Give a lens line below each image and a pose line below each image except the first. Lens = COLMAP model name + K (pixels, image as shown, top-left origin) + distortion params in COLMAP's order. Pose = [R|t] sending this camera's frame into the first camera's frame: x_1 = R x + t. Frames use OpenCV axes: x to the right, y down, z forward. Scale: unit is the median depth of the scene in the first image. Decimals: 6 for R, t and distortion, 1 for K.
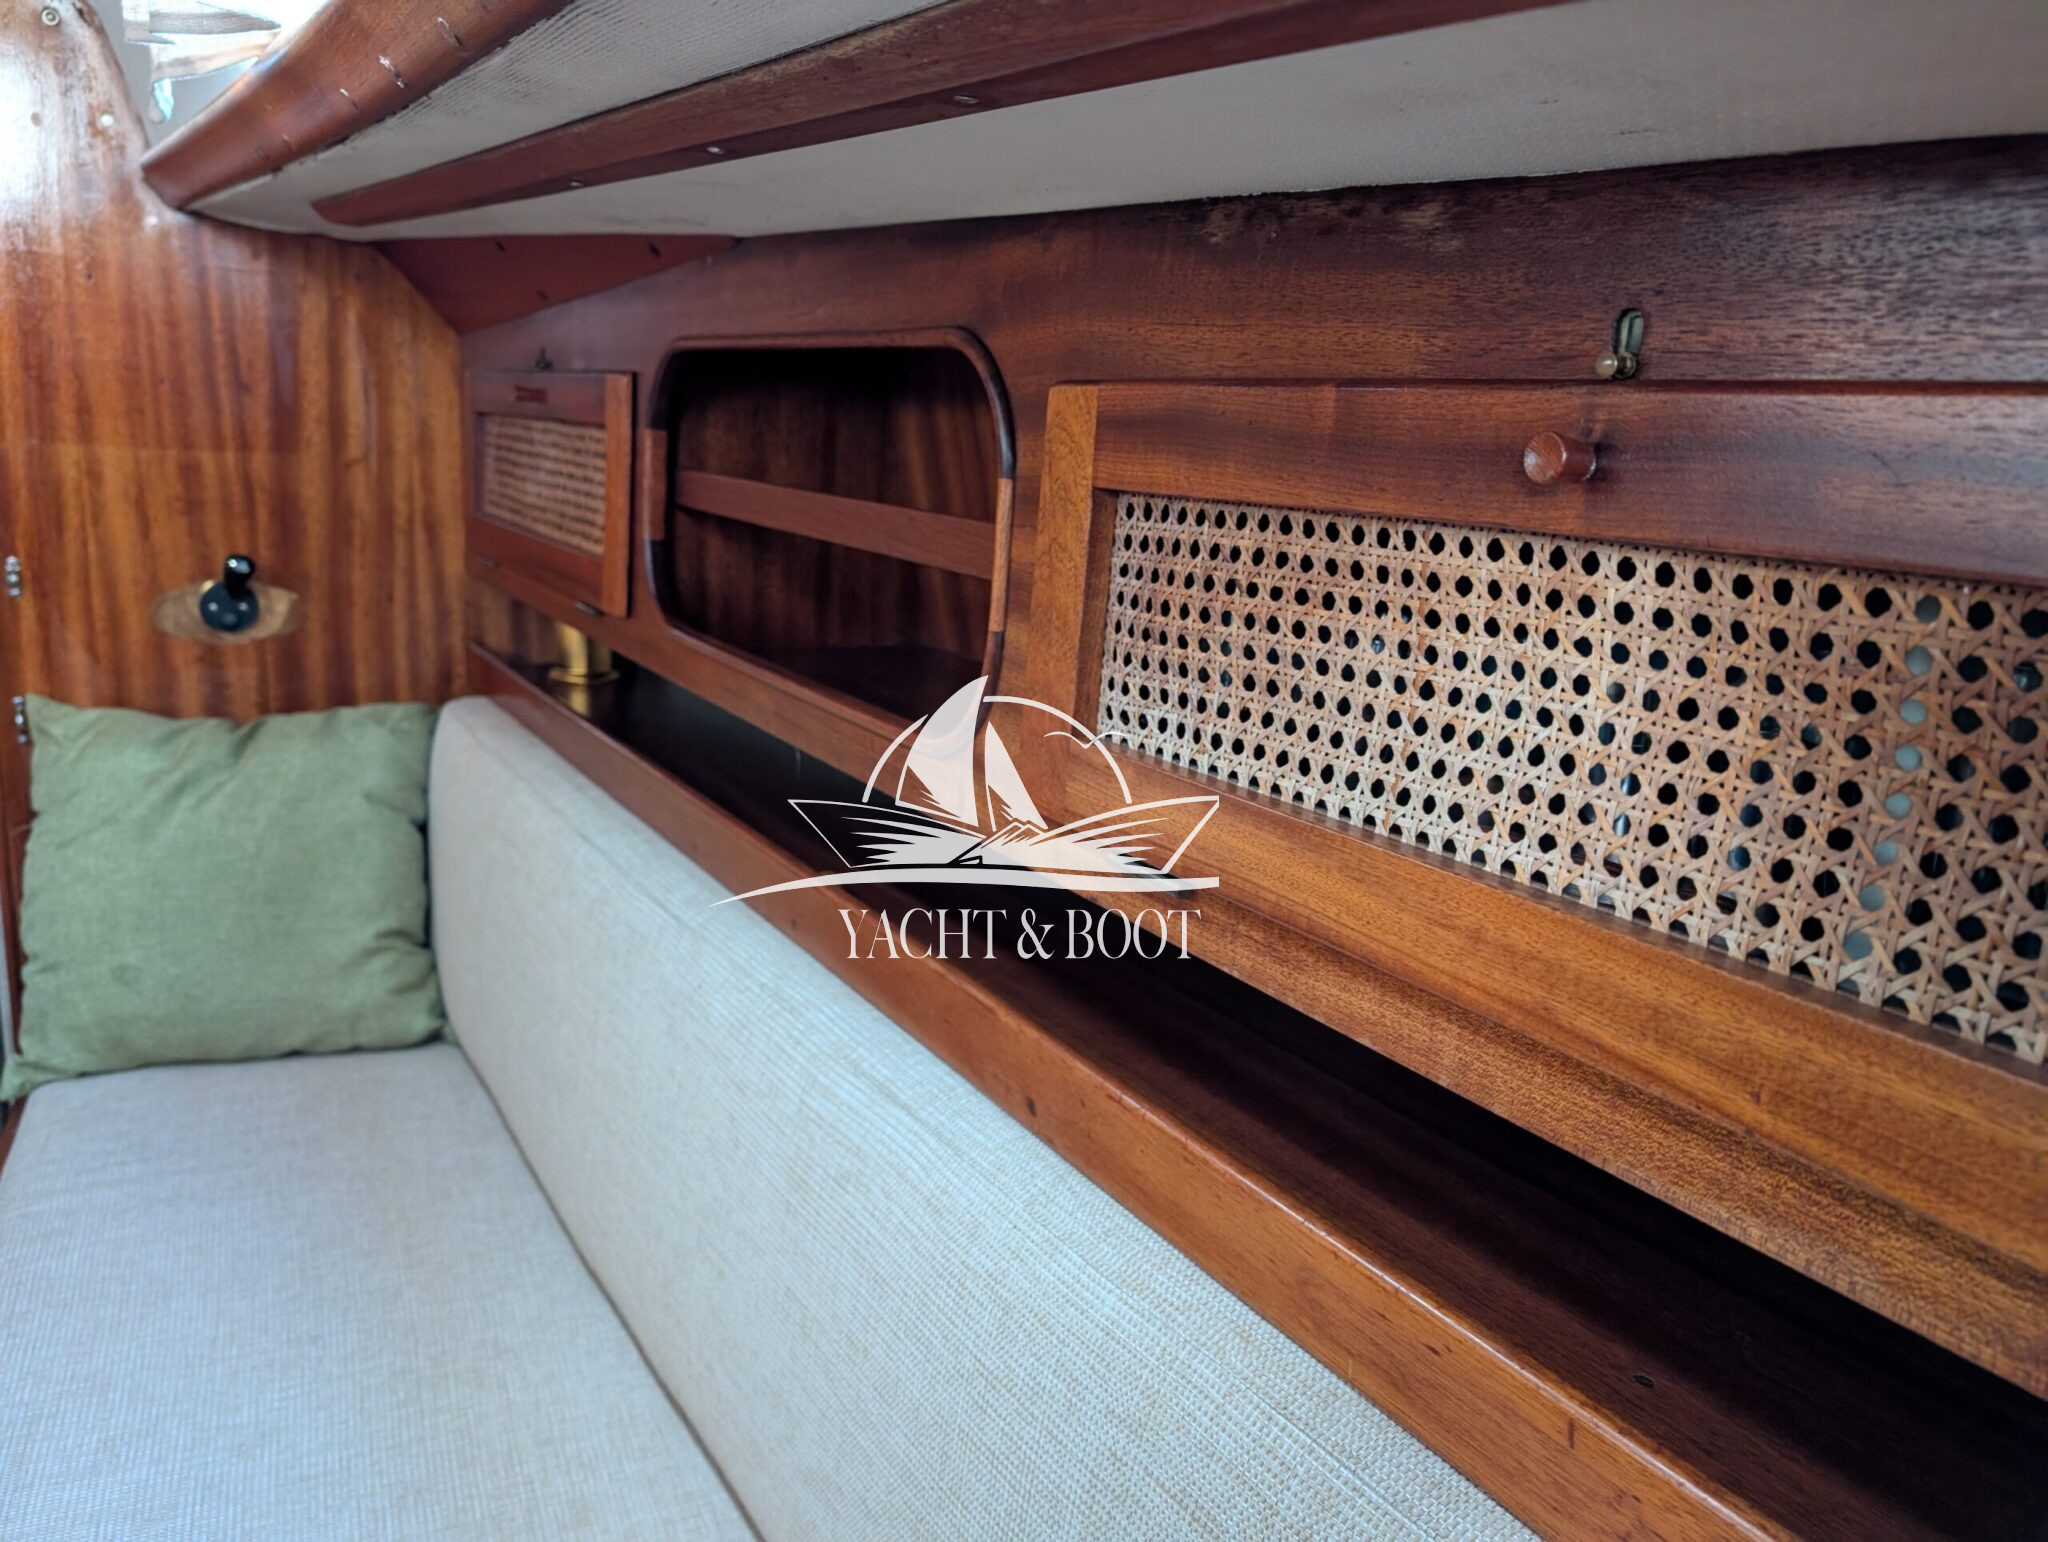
lens RADIAL K [[1508.0, 0, 1035.2], [0, 1508.0, 762.1], [0, 0, 1]] dist [0.011603, -0.002182]
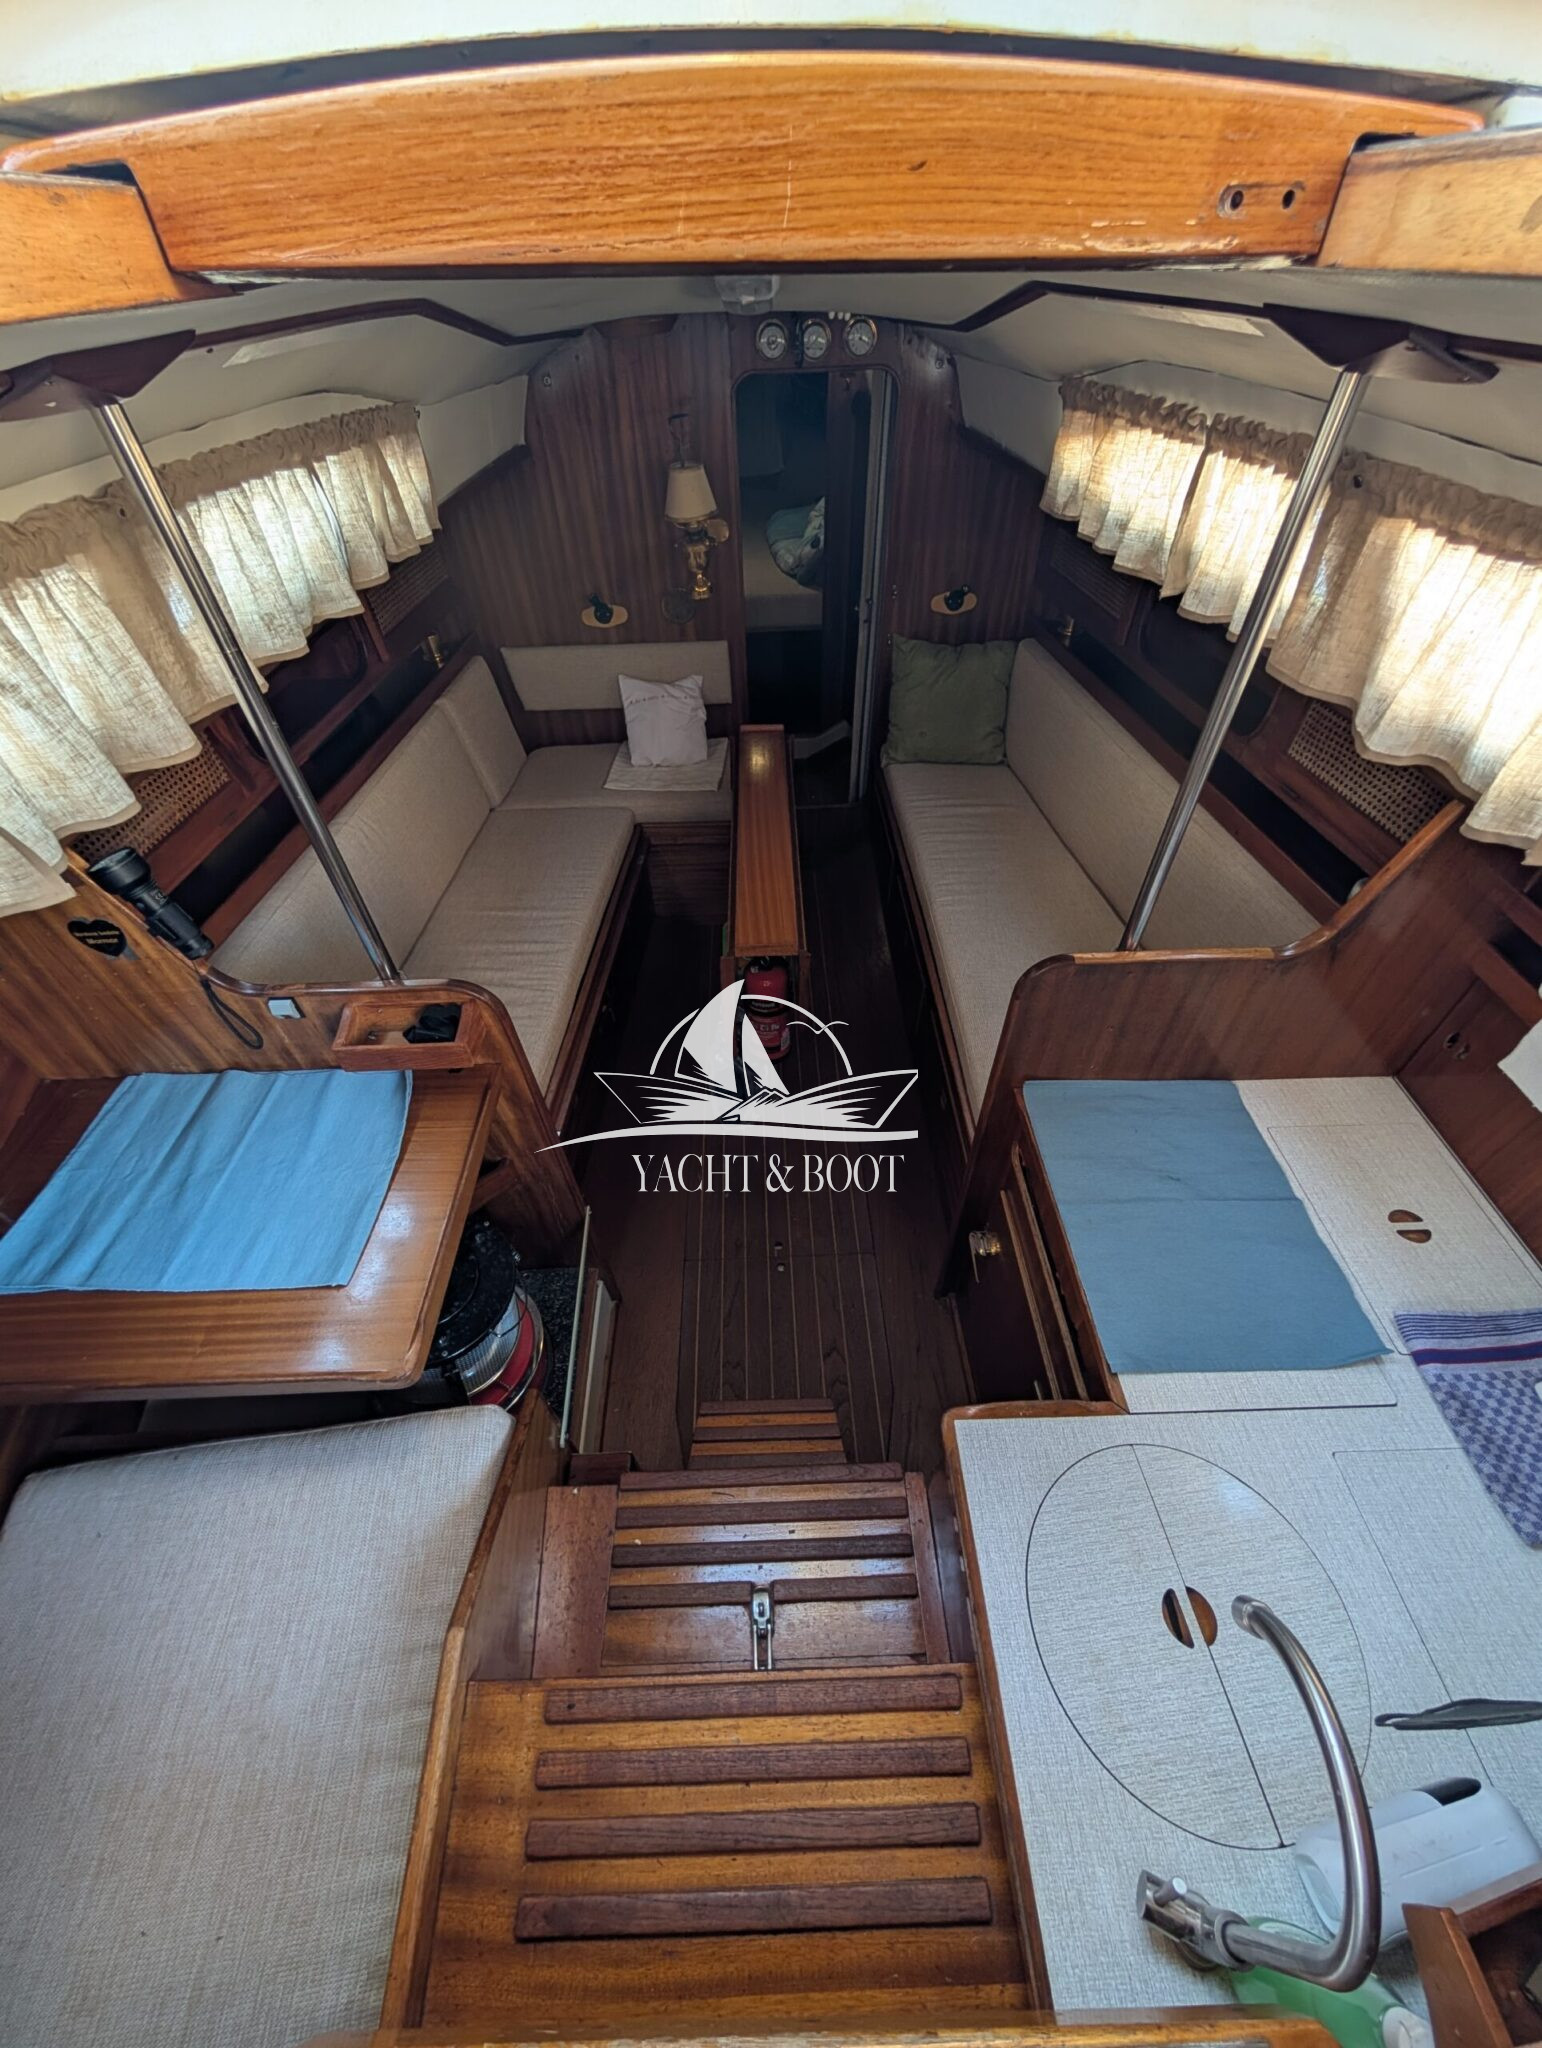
lens RADIAL K [[771.5, 0, 772.4], [0, 771.5, 1020.7], [0, 0, 1]] dist [-0.001342, 0.000694]
pose [[0.905113, 0.245270, -0.347295, -0.150689], [-0.022489, 0.843308, 0.536960, -0.232024], [0.424576, -0.478199, 0.768805, -0.747015]]
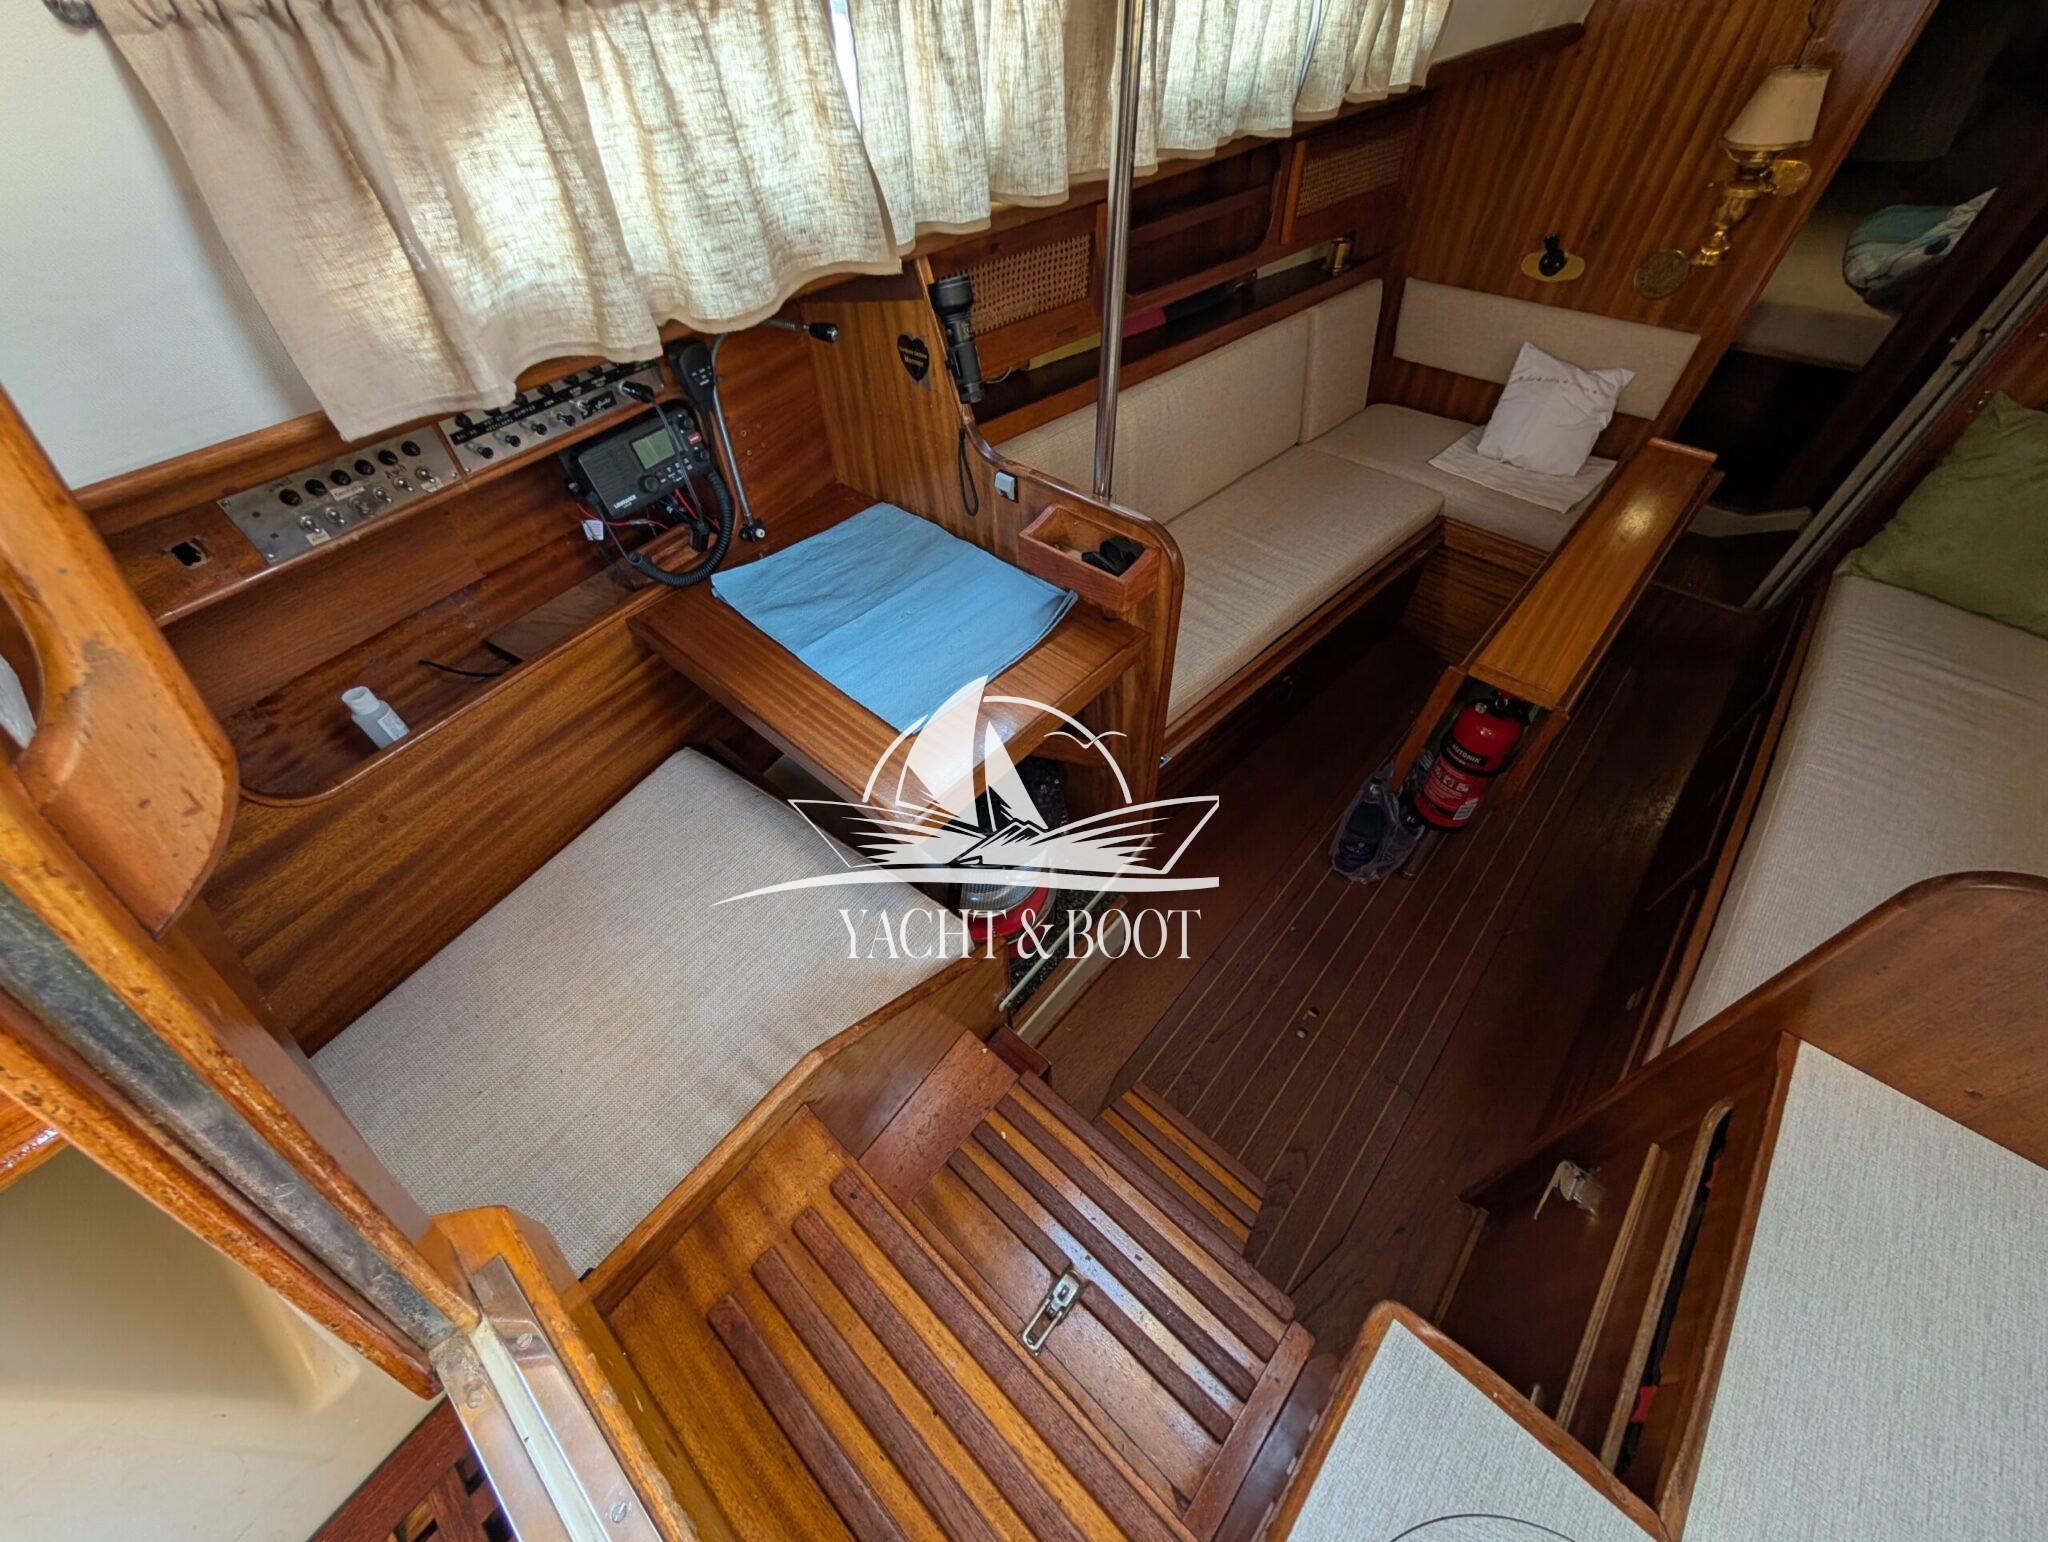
lens RADIAL K [[771.5, 0, 1025.6], [0, 771.5, 767.9], [0, 0, 1]] dist [-0.001342, 0.000694]
pose [[0.371890, 0.645165, -0.667427, -0.142756], [-0.164493, 0.753419, 0.636633, -0.113955], [0.913586, -0.126971, 0.386314, -0.684038]]
